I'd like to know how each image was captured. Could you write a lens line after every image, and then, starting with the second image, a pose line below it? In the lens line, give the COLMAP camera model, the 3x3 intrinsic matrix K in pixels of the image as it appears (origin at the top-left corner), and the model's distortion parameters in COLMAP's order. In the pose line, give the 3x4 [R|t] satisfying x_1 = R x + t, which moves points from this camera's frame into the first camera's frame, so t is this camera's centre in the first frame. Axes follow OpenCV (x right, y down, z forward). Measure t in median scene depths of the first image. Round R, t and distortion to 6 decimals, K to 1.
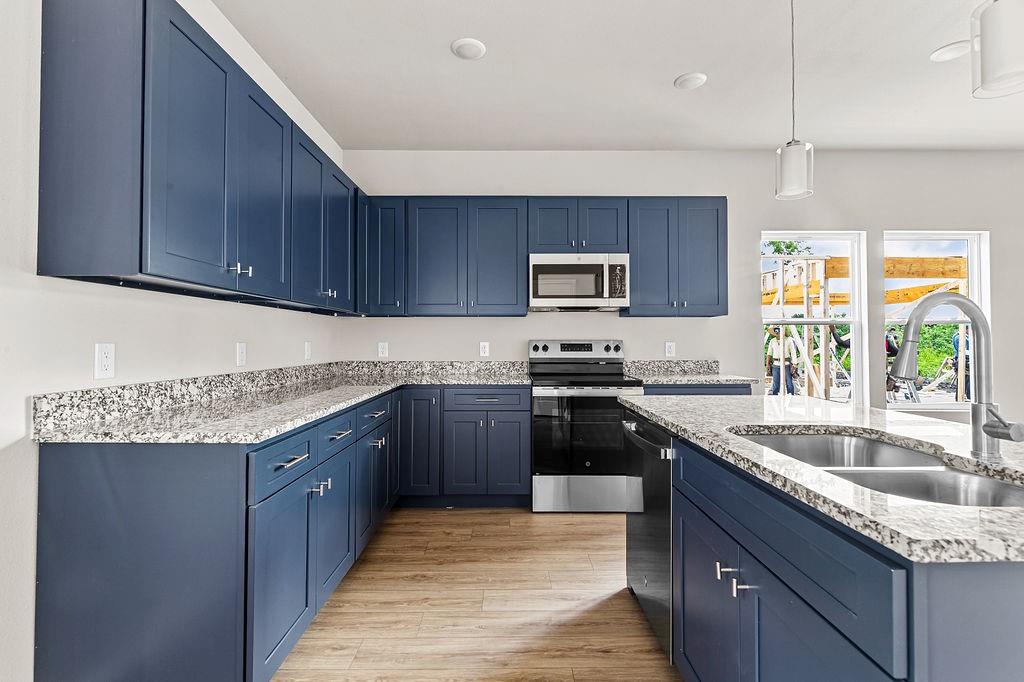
lens RADIAL K [[468.5, 0, 508.3], [0, 468.5, 329.4], [0, 0, 1]] dist [-0.000342, 0.000168]
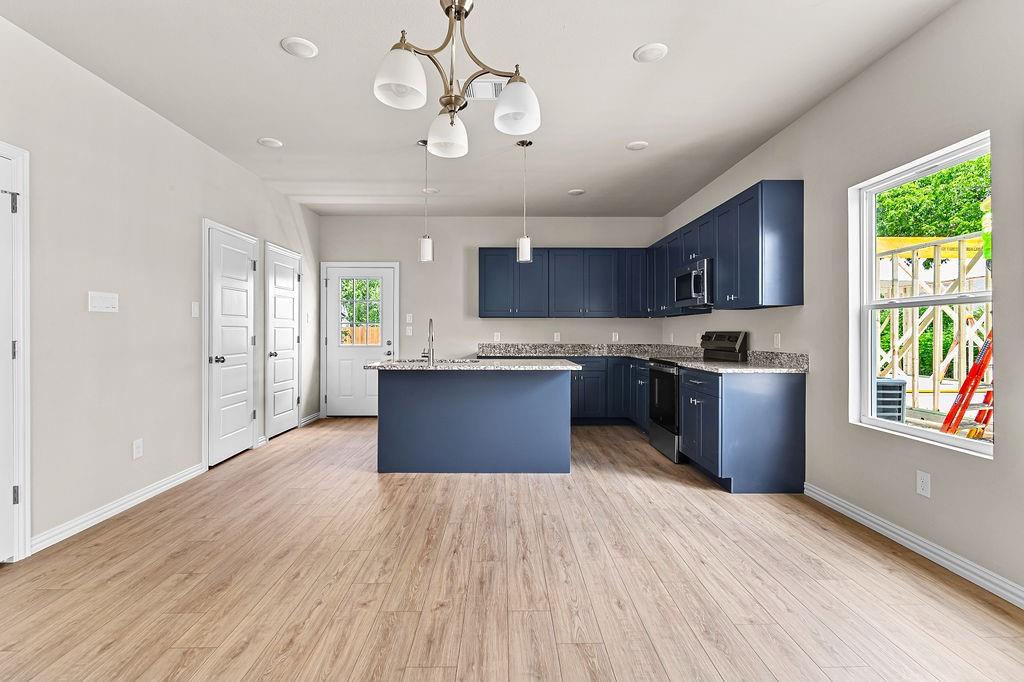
lens RADIAL K [[467.1, 0, 509.2], [0, 467.1, 334.5], [0, 0, 1]] dist [-0.003331, -0.000512]
pose [[0.017221, 0.004383, -0.999842, 1.525822], [0.023756, 0.999706, 0.004791, 0.013790], [0.999569, -0.023835, 0.017111, 0.502795]]
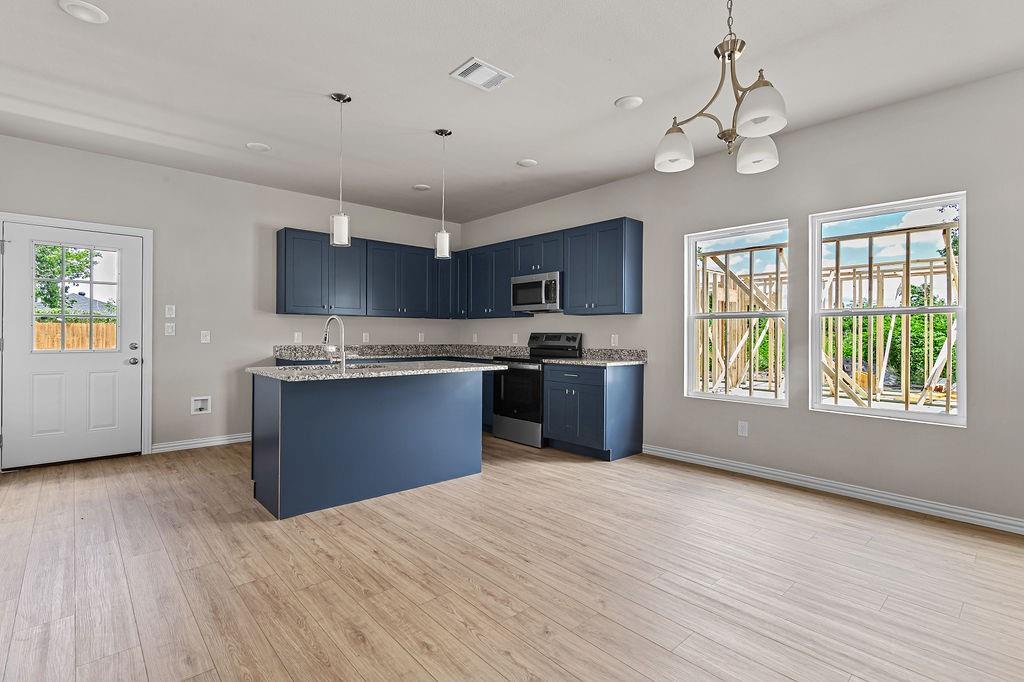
lens RADIAL K [[481.0, 0, 510.0], [0, 481.0, 335.6], [0, 0, 1]] dist [-0.000653, 0.000015]
pose [[0.674289, 0.007202, -0.738432, 1.304173], [0.010996, 0.999744, 0.019792, 0.001079], [0.738385, -0.021466, 0.674037, -0.093603]]
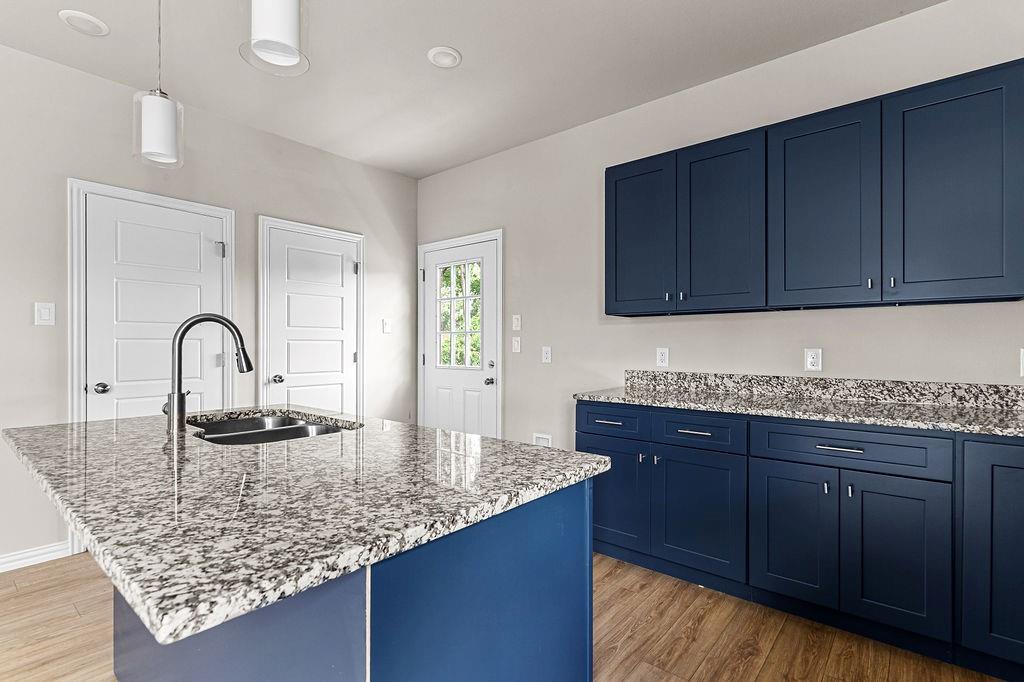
lens RADIAL K [[484.8, 0, 517.5], [0, 484.8, 343.0], [0, 0, 1]] dist [-0.003319, -0.000223]
pose [[-0.638040, -0.003305, -0.769996, 0.478825], [0.019158, 0.999613, -0.020166, 0.018789], [0.769765, -0.027618, -0.637729, 0.867380]]
